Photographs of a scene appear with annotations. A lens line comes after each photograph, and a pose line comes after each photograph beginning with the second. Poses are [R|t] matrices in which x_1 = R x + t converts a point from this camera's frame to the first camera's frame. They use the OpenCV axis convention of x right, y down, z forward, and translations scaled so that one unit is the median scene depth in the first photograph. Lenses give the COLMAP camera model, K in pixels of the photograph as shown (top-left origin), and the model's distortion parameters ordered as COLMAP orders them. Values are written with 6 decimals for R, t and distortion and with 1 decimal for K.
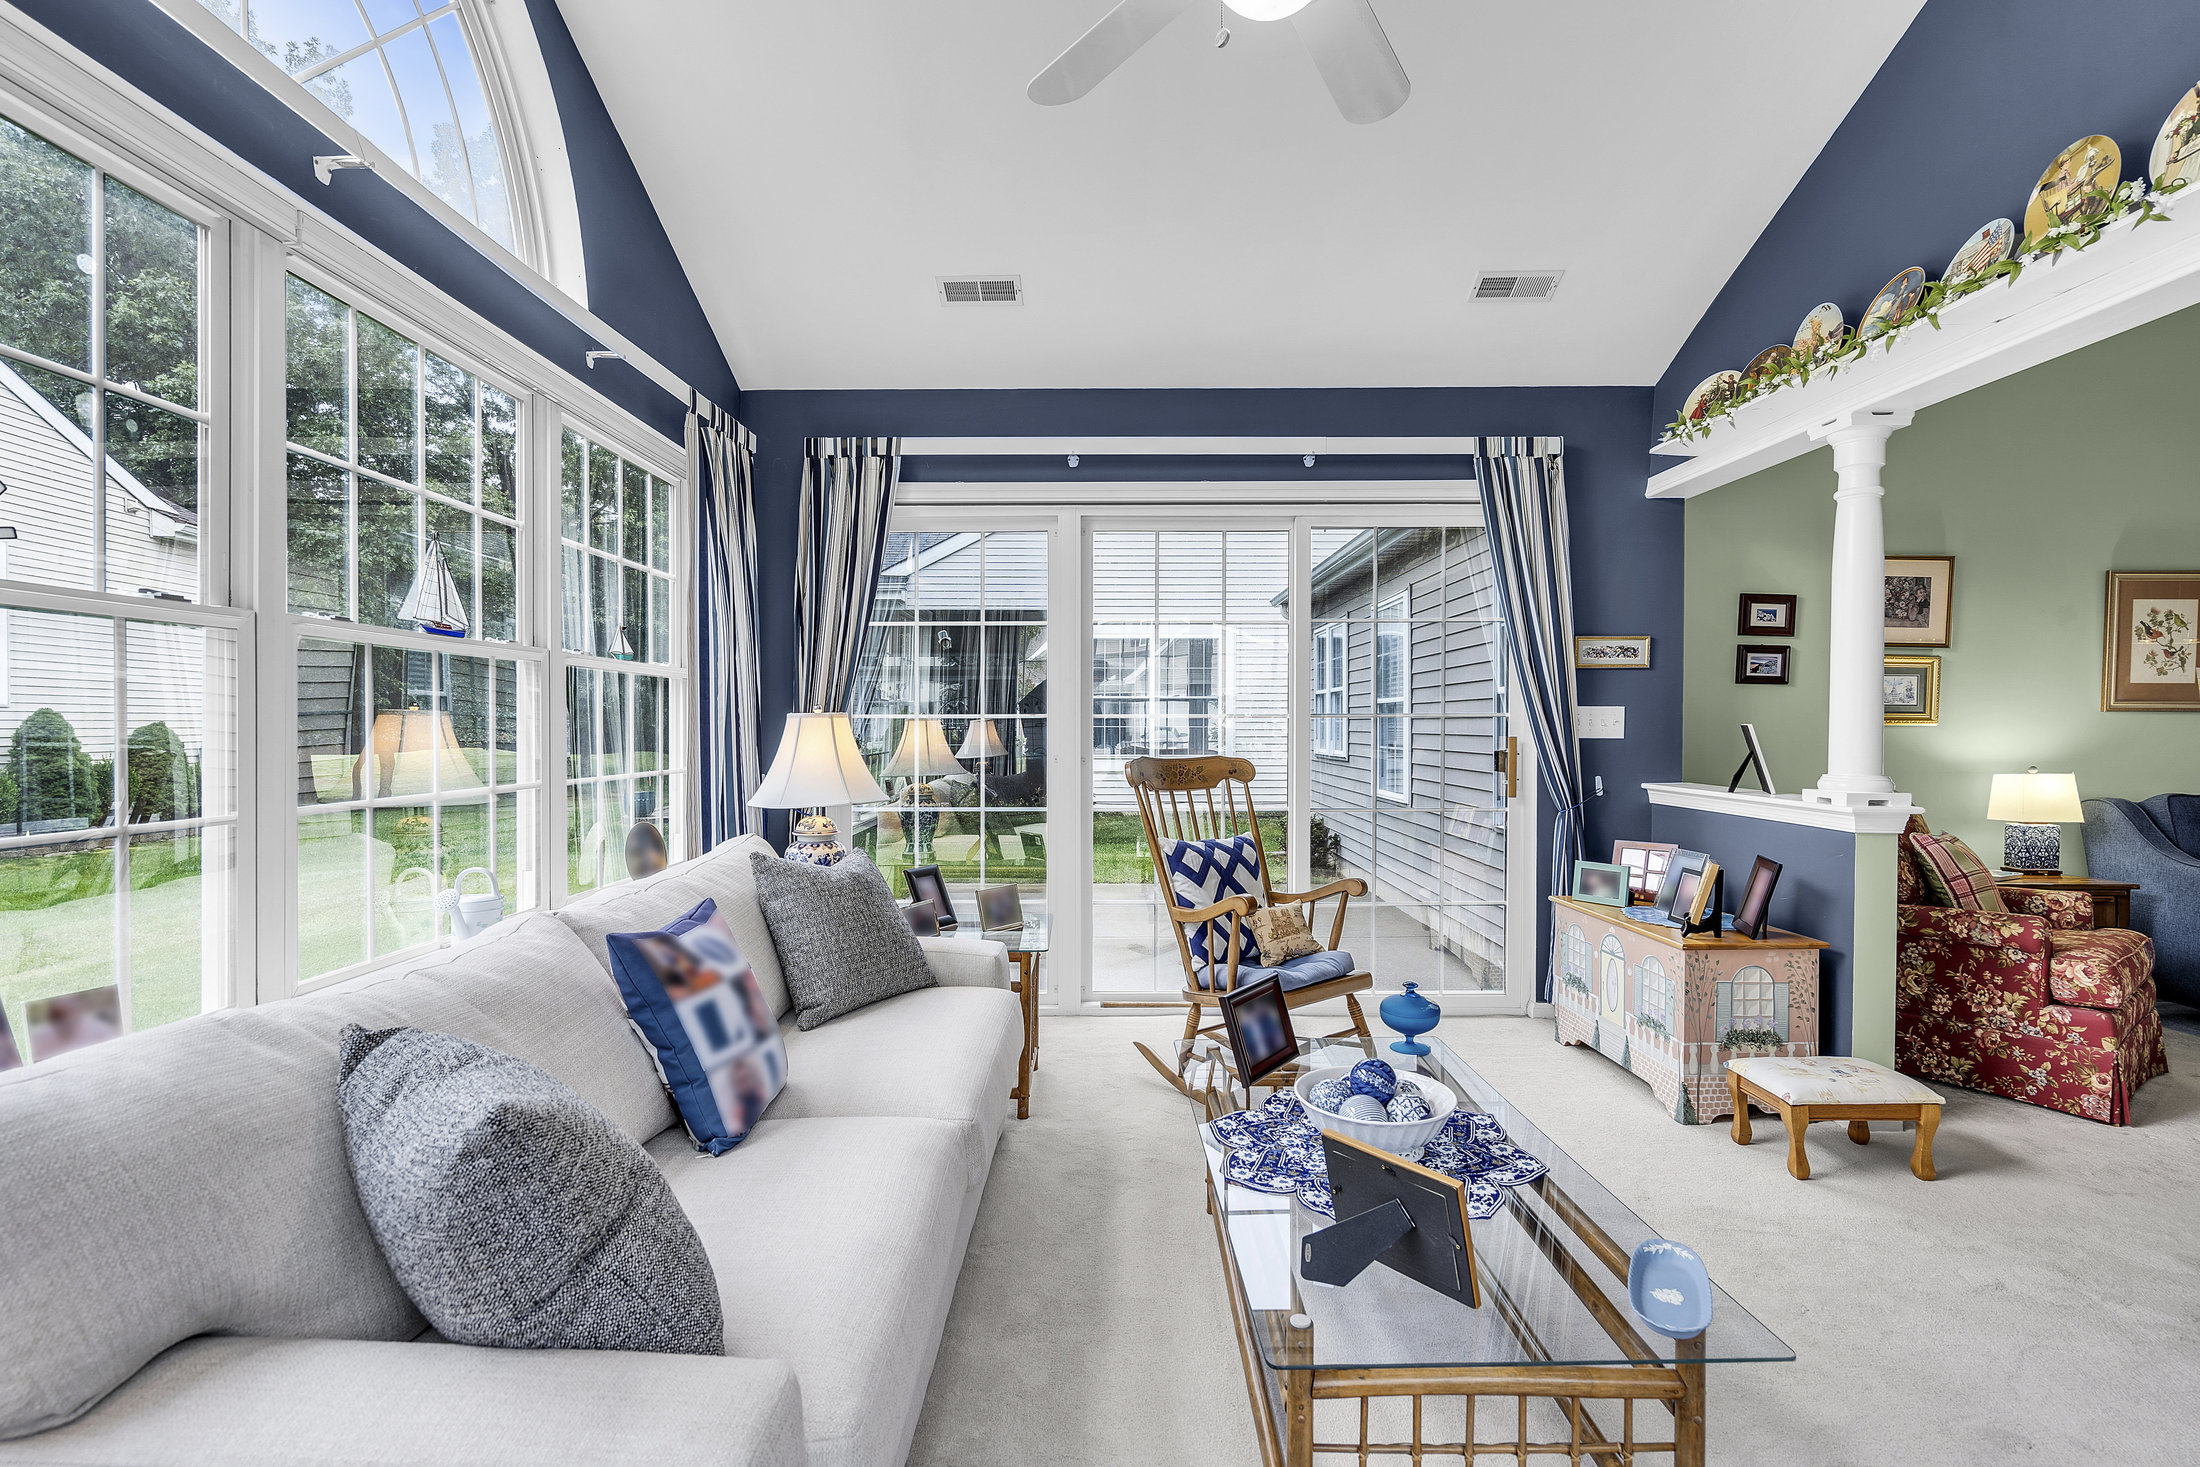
lens RADIAL K [[1002.7, 0, 1103.3], [0, 1002.7, 731.1], [0, 0, 1]] dist [-0.005642, 0.002480]
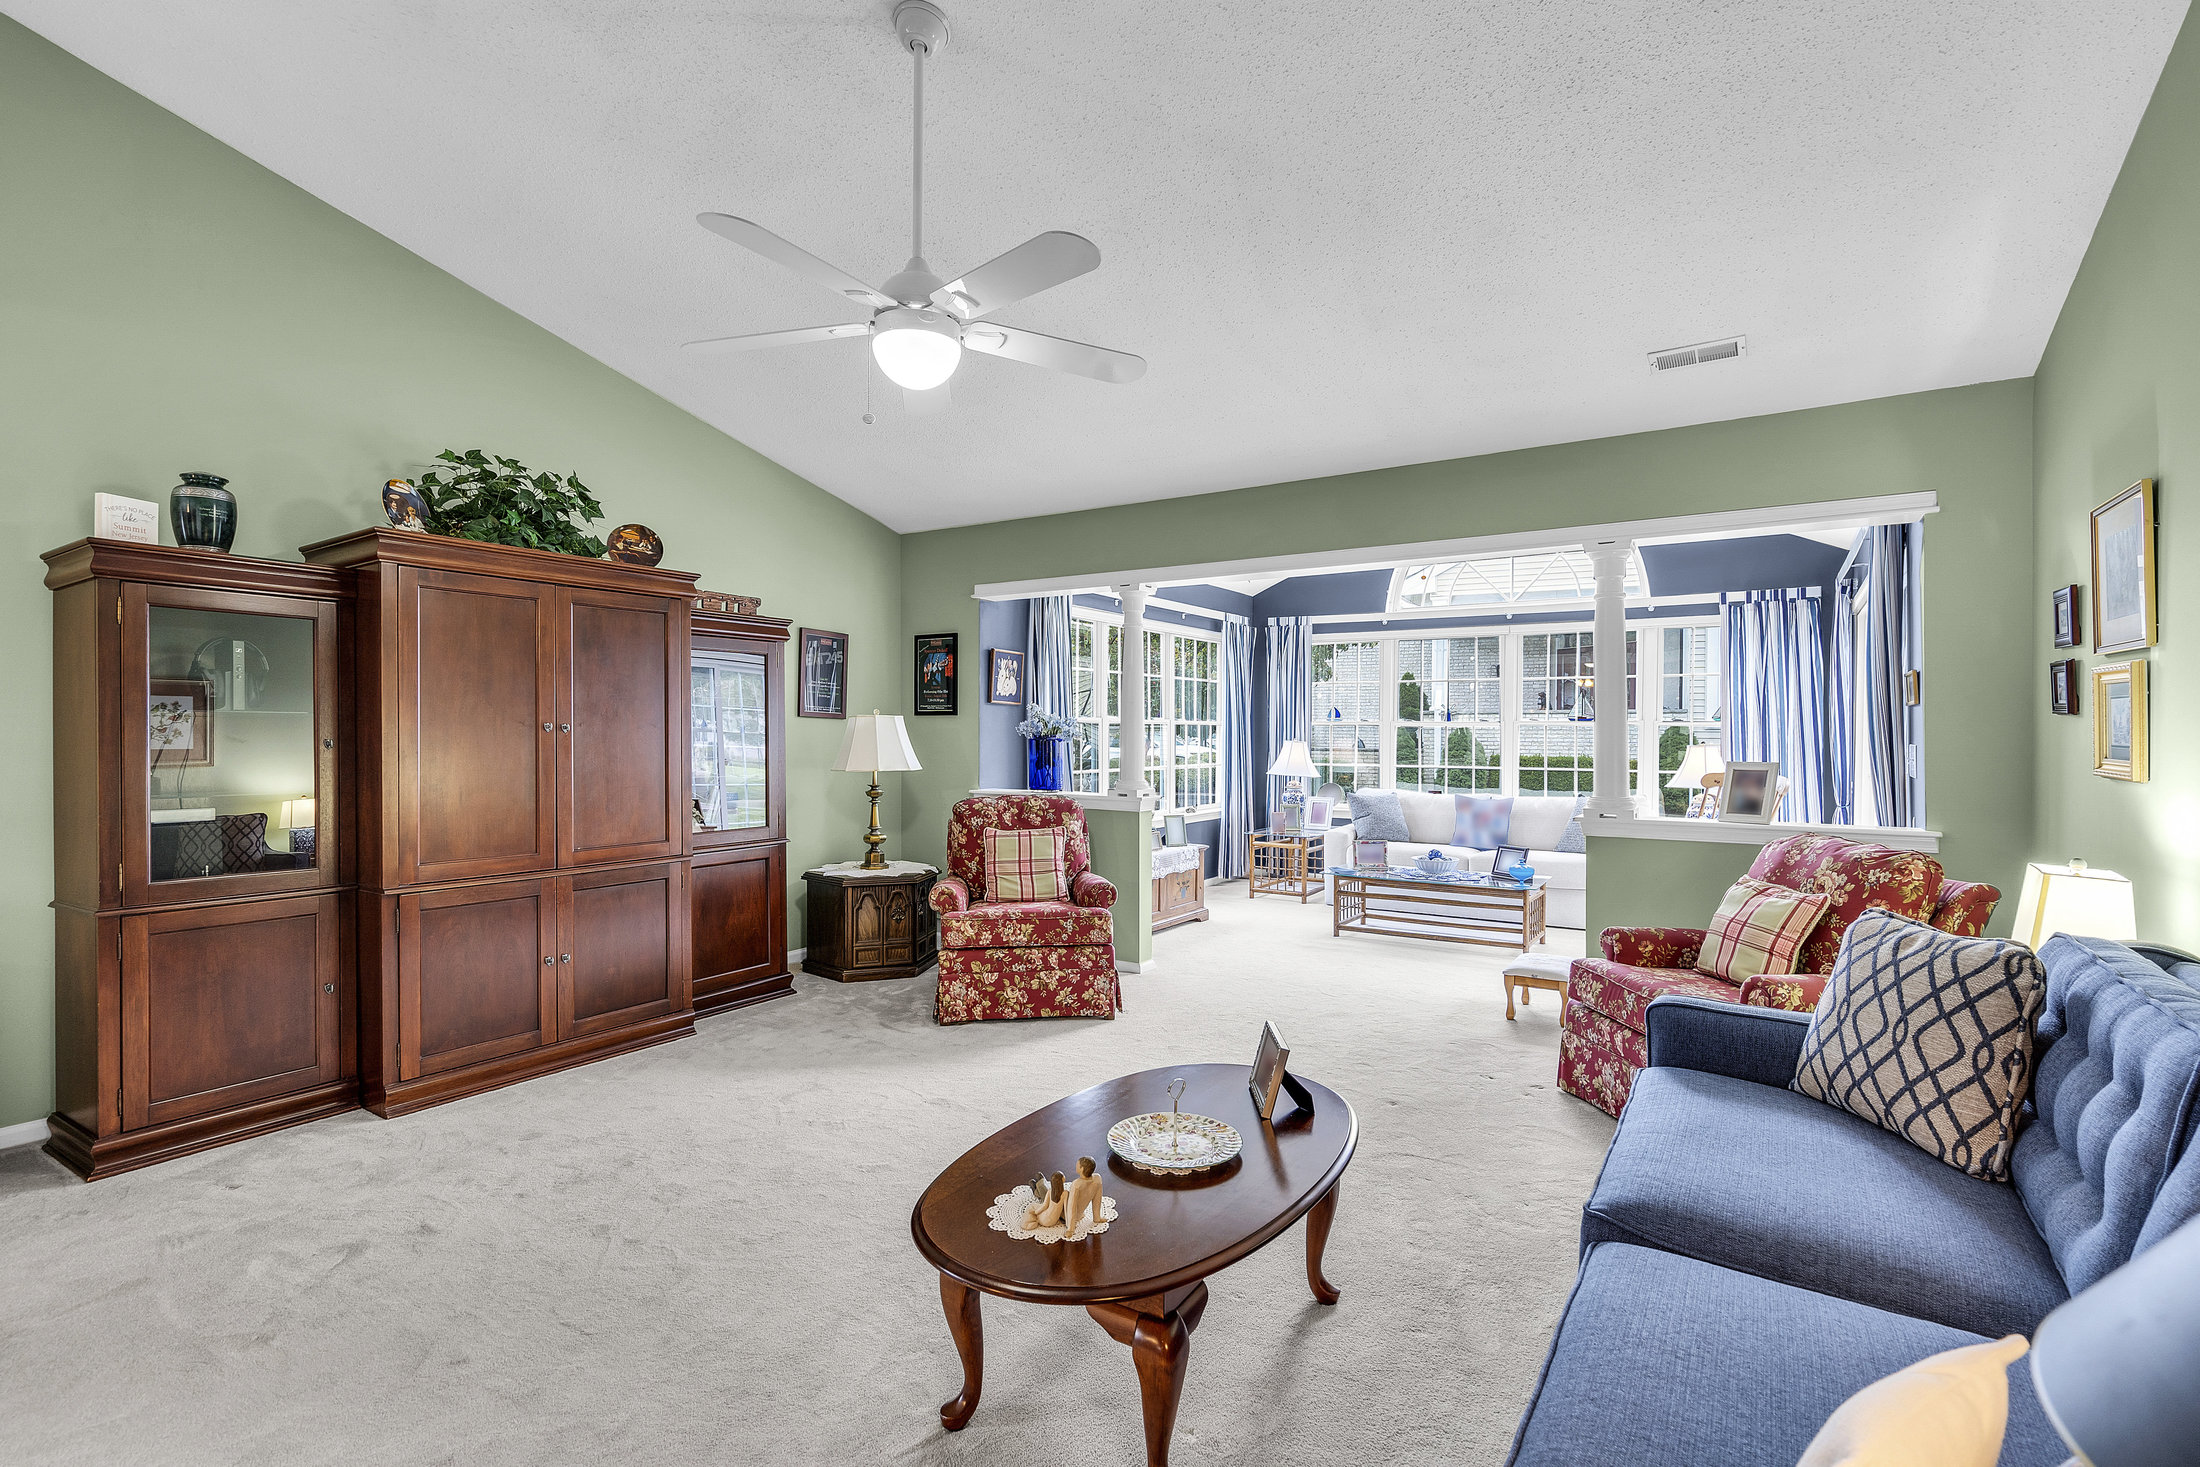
lens RADIAL K [[1002.7, 0, 1098.0], [0, 1002.7, 744.6], [0, 0, 1]] dist [-0.005642, 0.002480]
pose [[-0.531072, 0.008002, -0.847289, 1.727998], [-0.016078, 0.999680, 0.019519, -0.031392], [0.847174, 0.023988, -0.530774, 0.842658]]
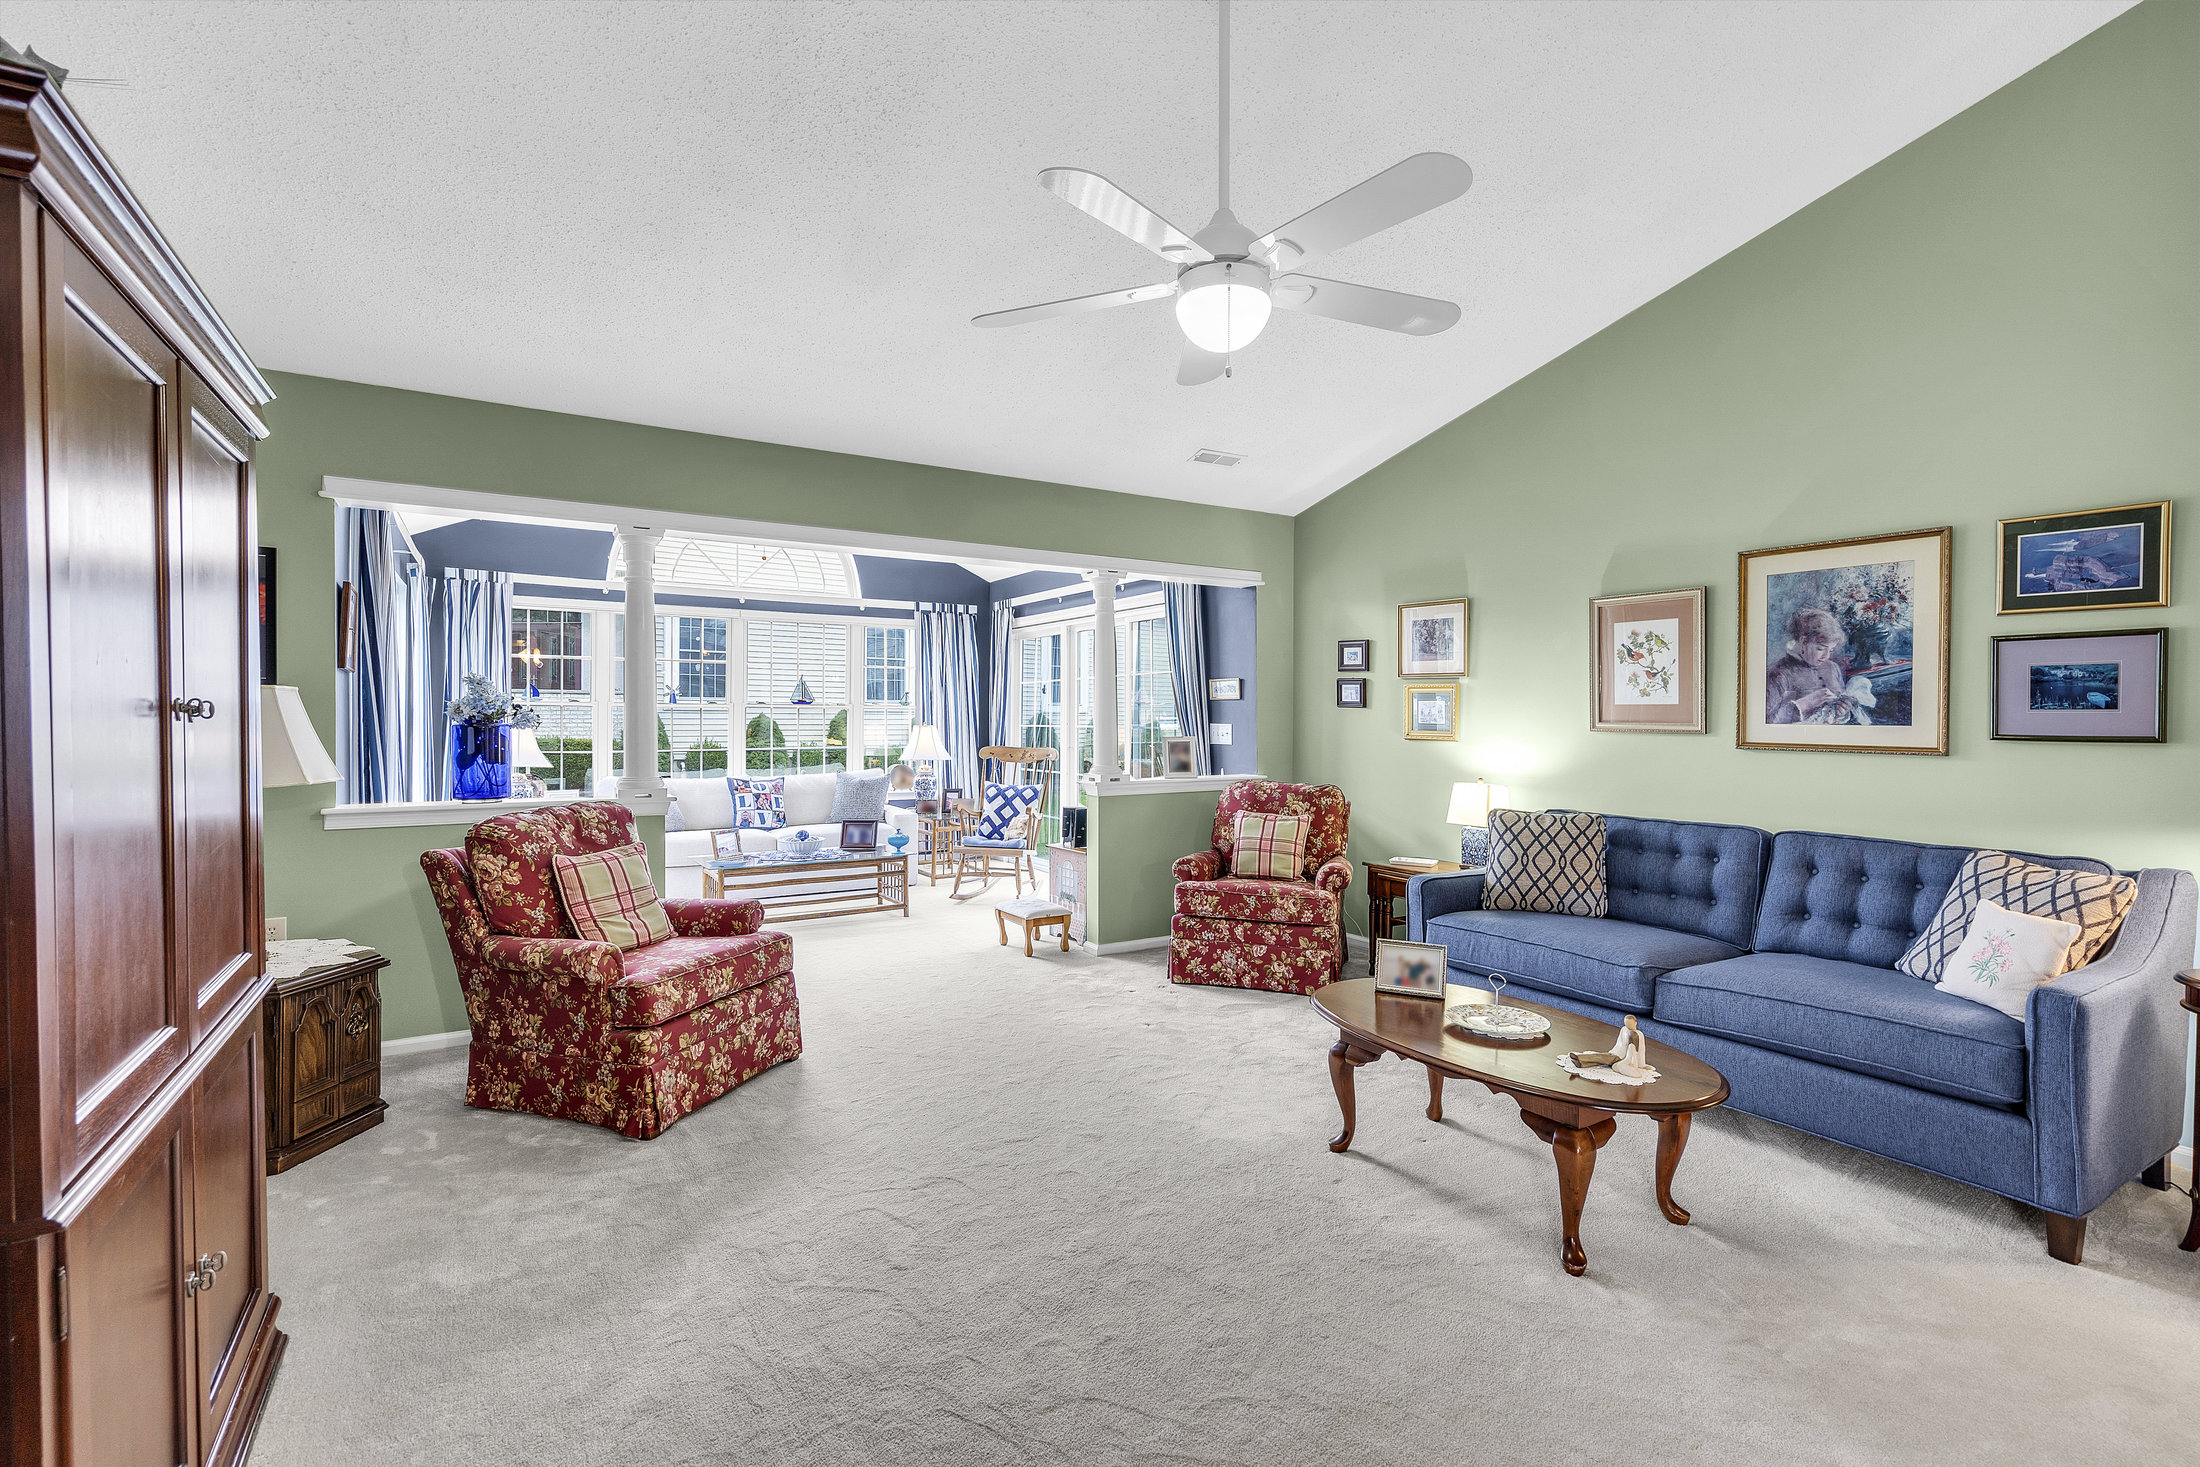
lens RADIAL K [[1002.7, 0, 1101.7], [0, 1002.7, 733.2], [0, 0, 1]] dist [-0.005642, 0.002480]
pose [[0.535301, 0.014785, -0.844532, 1.712328], [-0.015704, 0.999848, 0.007551, -0.019139], [0.844515, 0.009220, 0.535452, 0.000083]]
